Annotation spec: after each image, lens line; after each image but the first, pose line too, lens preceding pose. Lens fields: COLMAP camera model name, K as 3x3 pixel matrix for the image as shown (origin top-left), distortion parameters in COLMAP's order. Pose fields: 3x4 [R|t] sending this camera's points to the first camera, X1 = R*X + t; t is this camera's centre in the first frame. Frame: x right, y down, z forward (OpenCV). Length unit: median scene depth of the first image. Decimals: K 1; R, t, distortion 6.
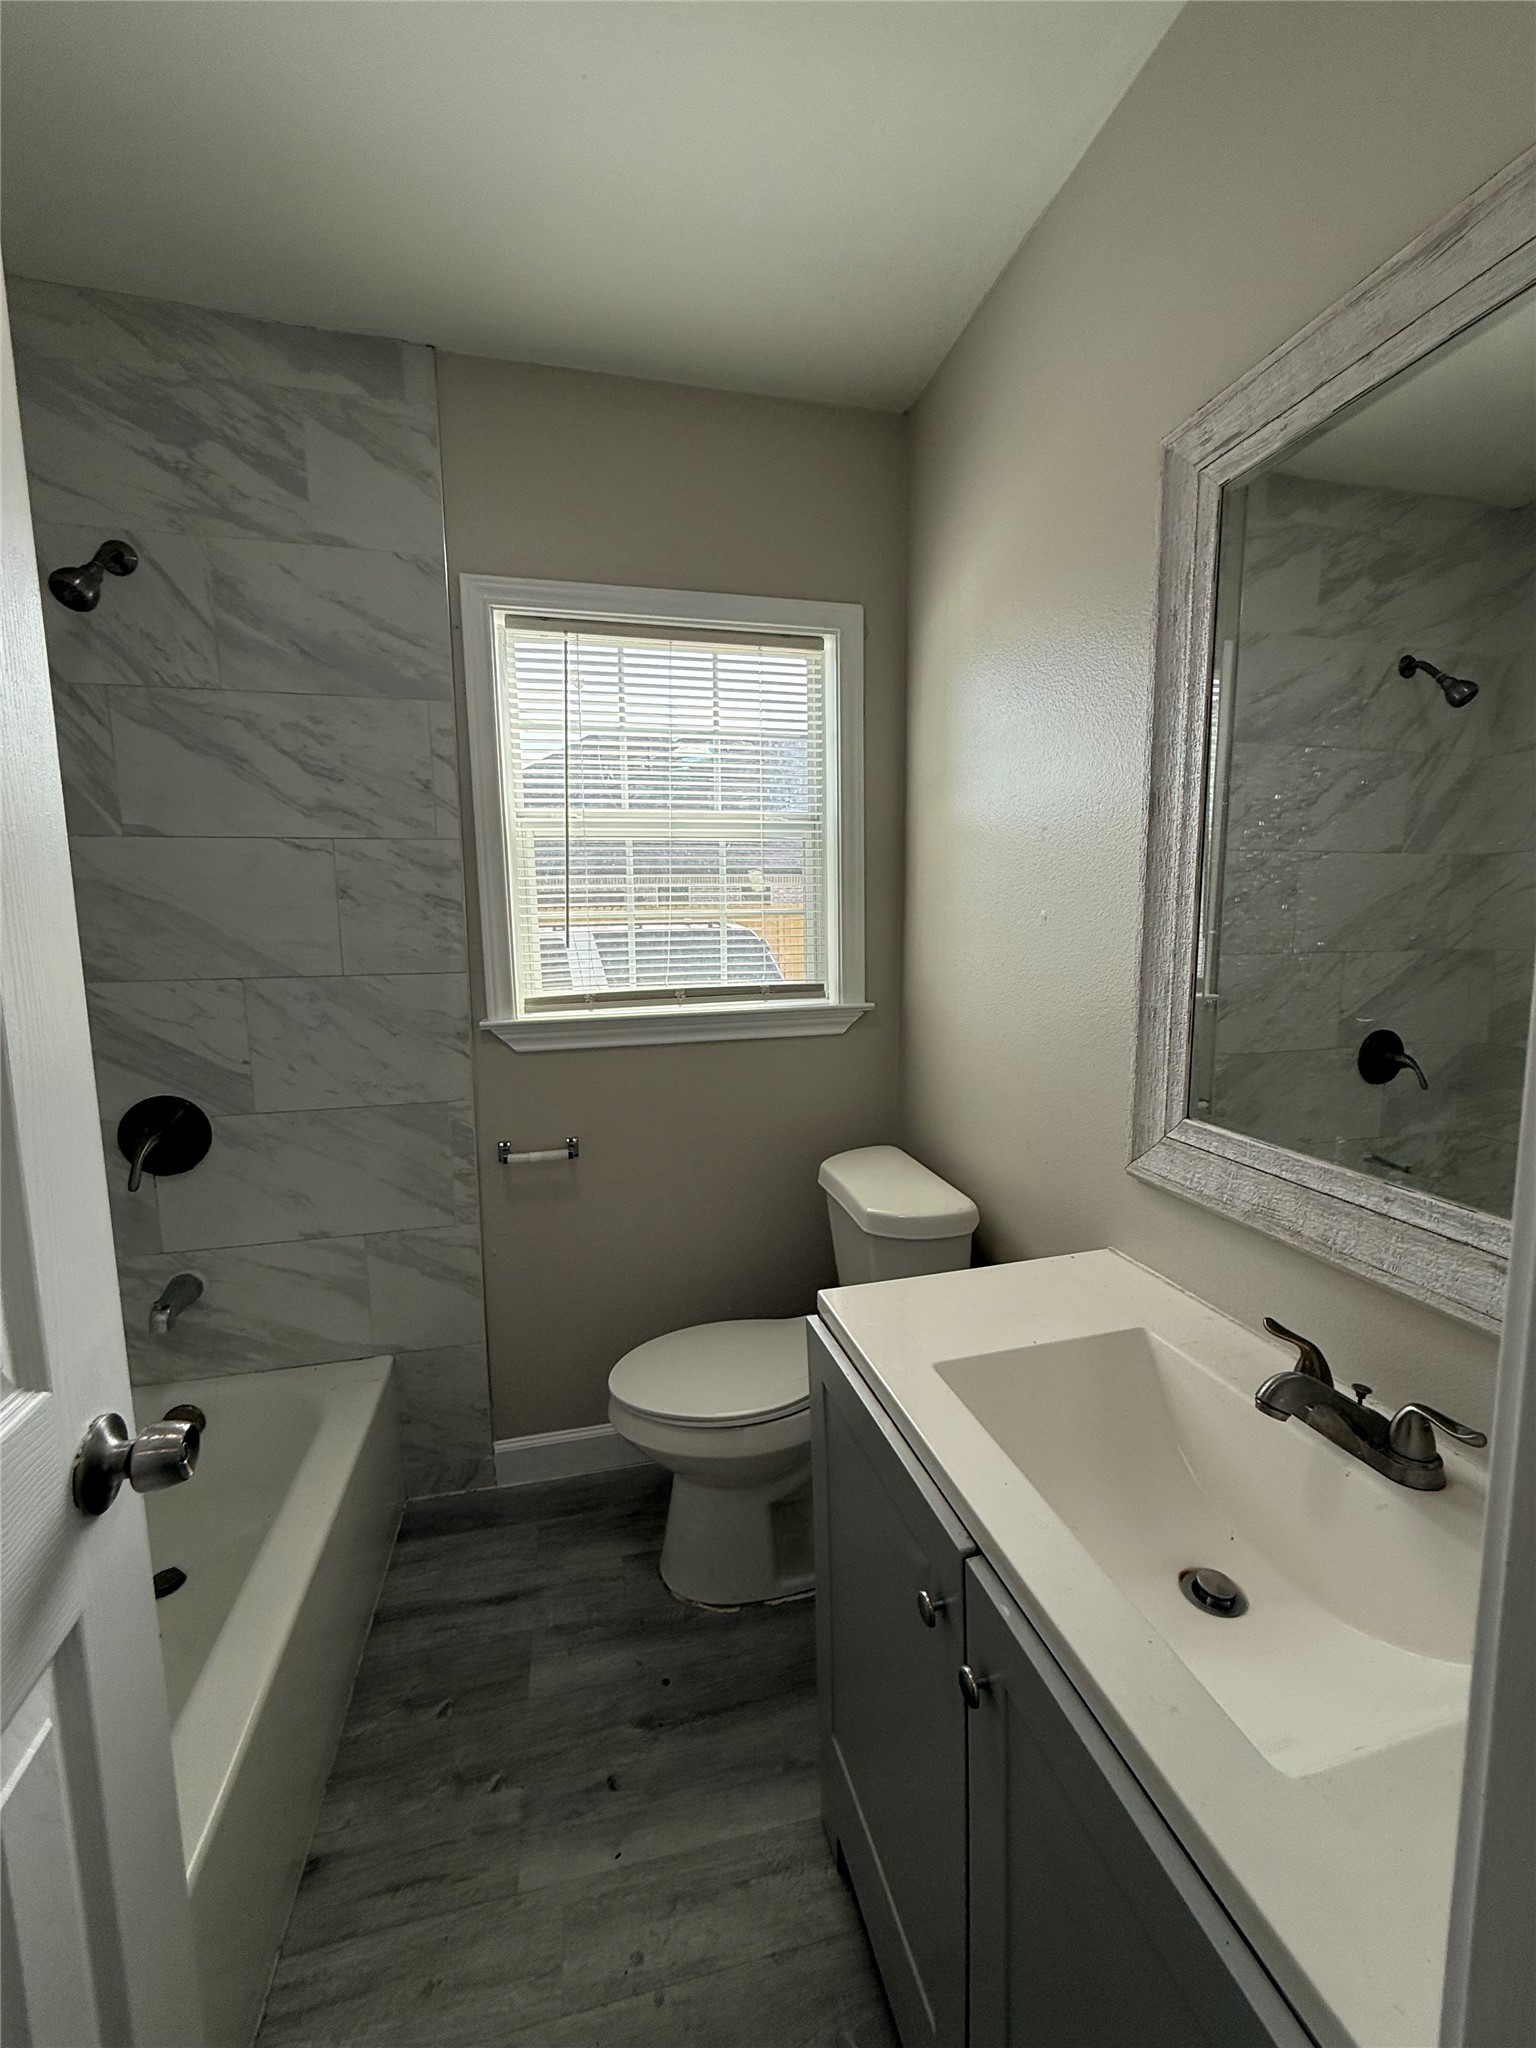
lens RADIAL K [[818.3, 0, 766.1], [0, 818.3, 1015.4], [0, 0, 1]] dist [-0.001690, 0.000870]
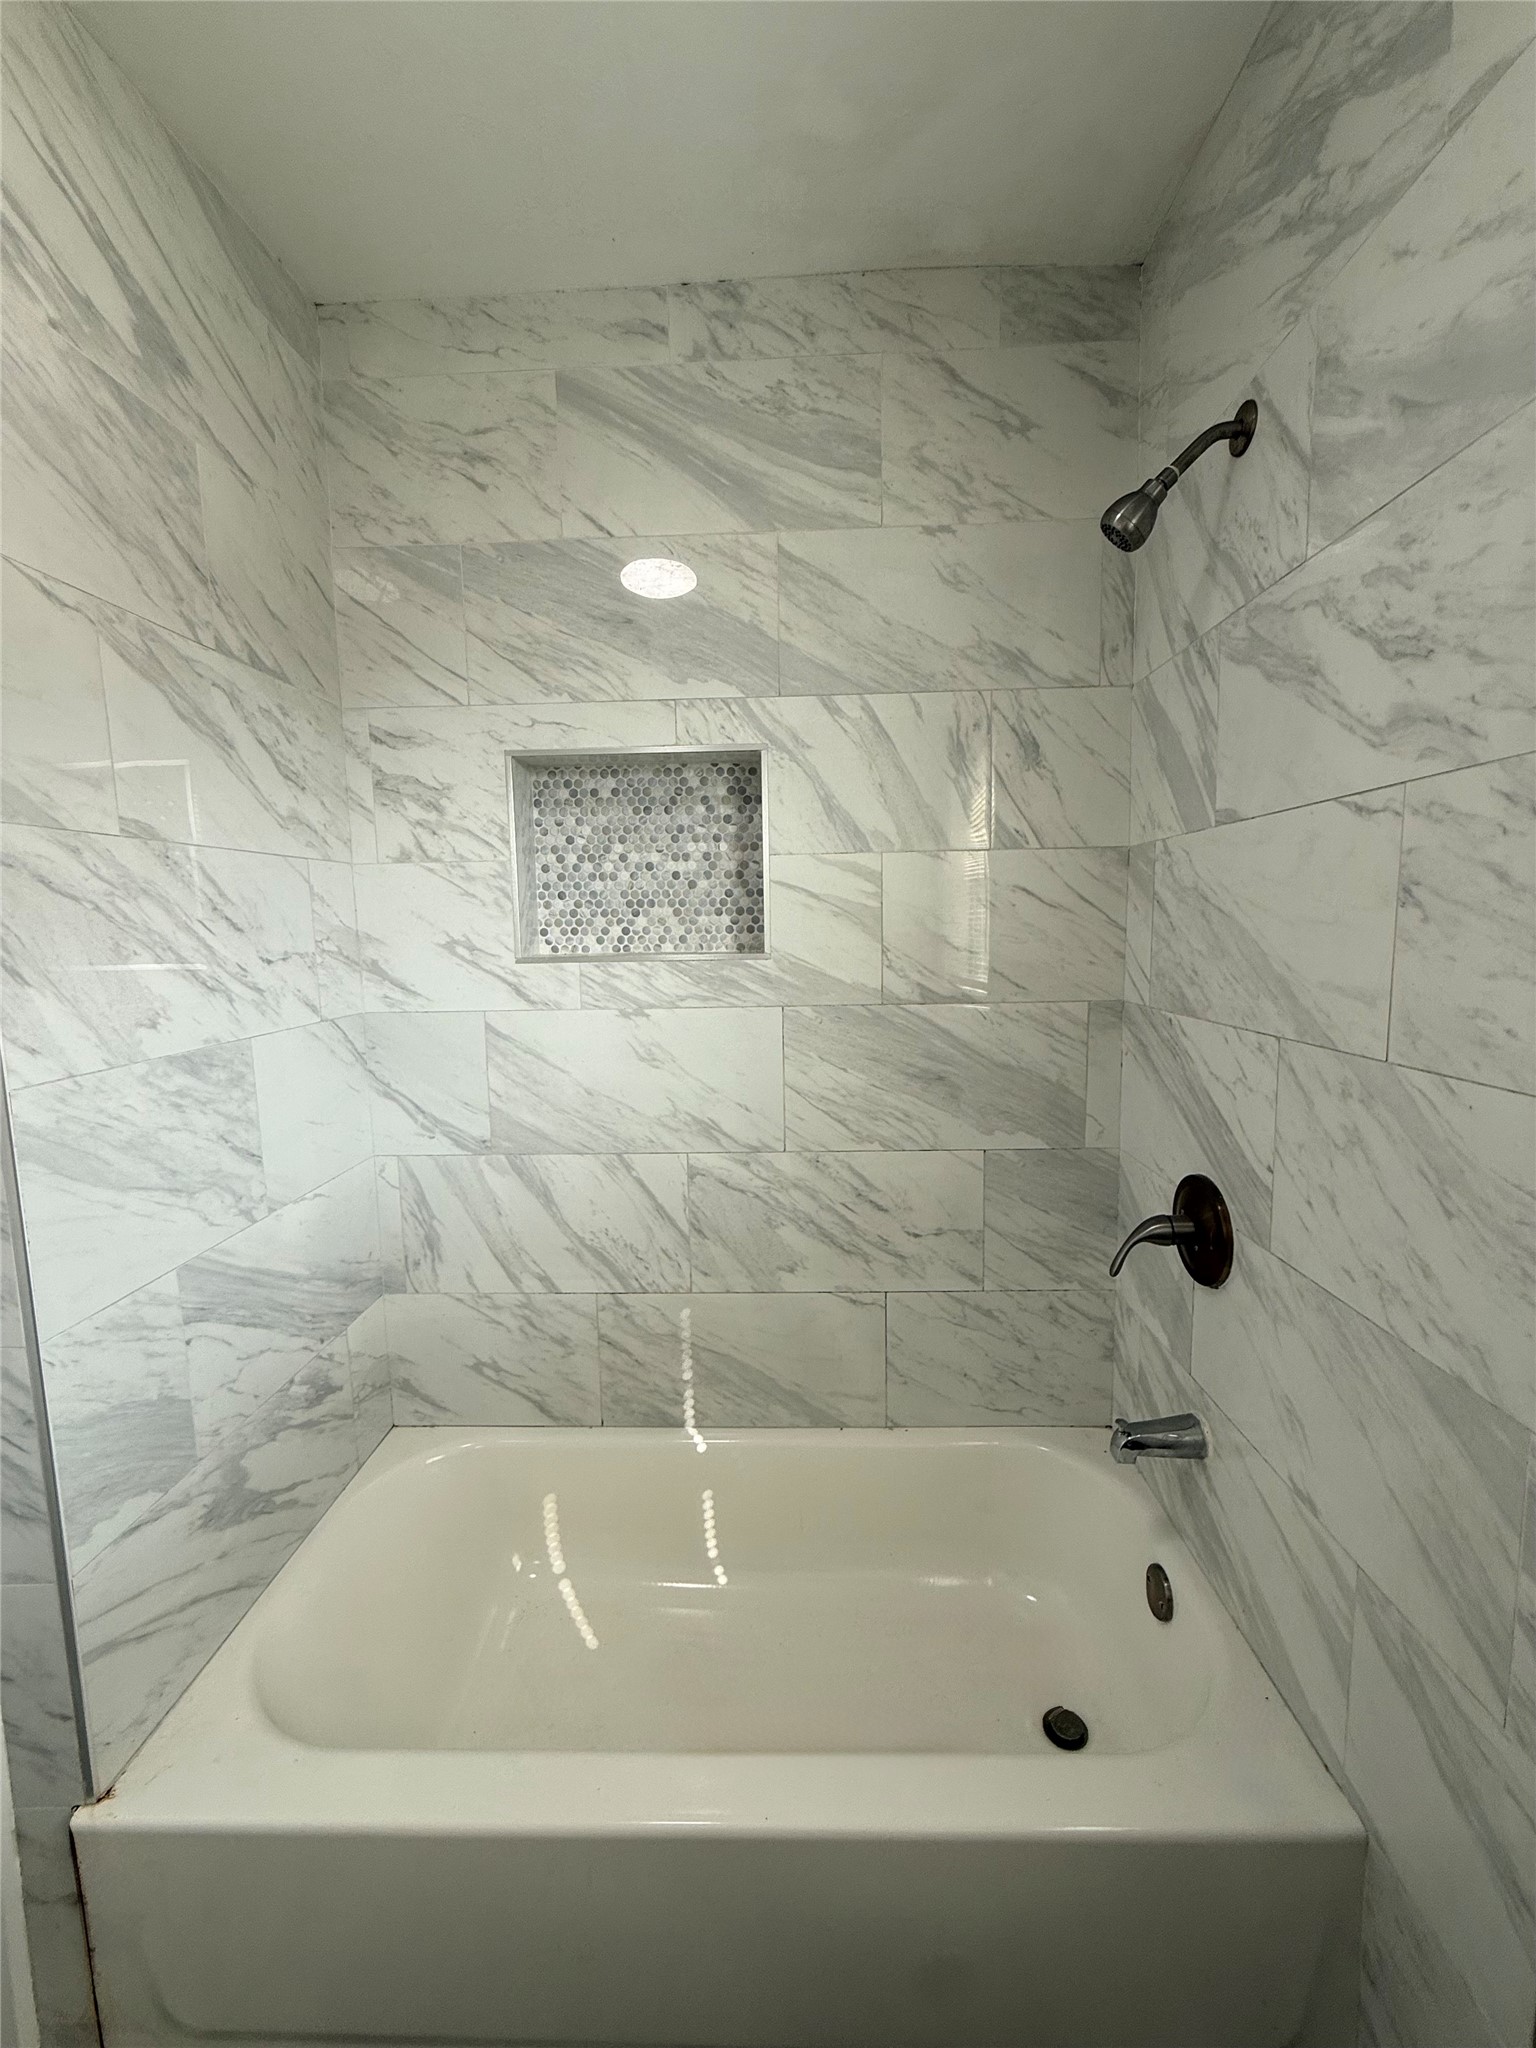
lens RADIAL K [[818.3, 0, 768.2], [0, 818.3, 1022.6], [0, 0, 1]] dist [-0.001690, 0.000870]
pose [[-0.273280, 0.129169, -0.953223, 0.054972], [-0.103952, 0.981175, 0.162759, -0.116893], [0.956301, 0.143568, -0.254708, 0.787077]]
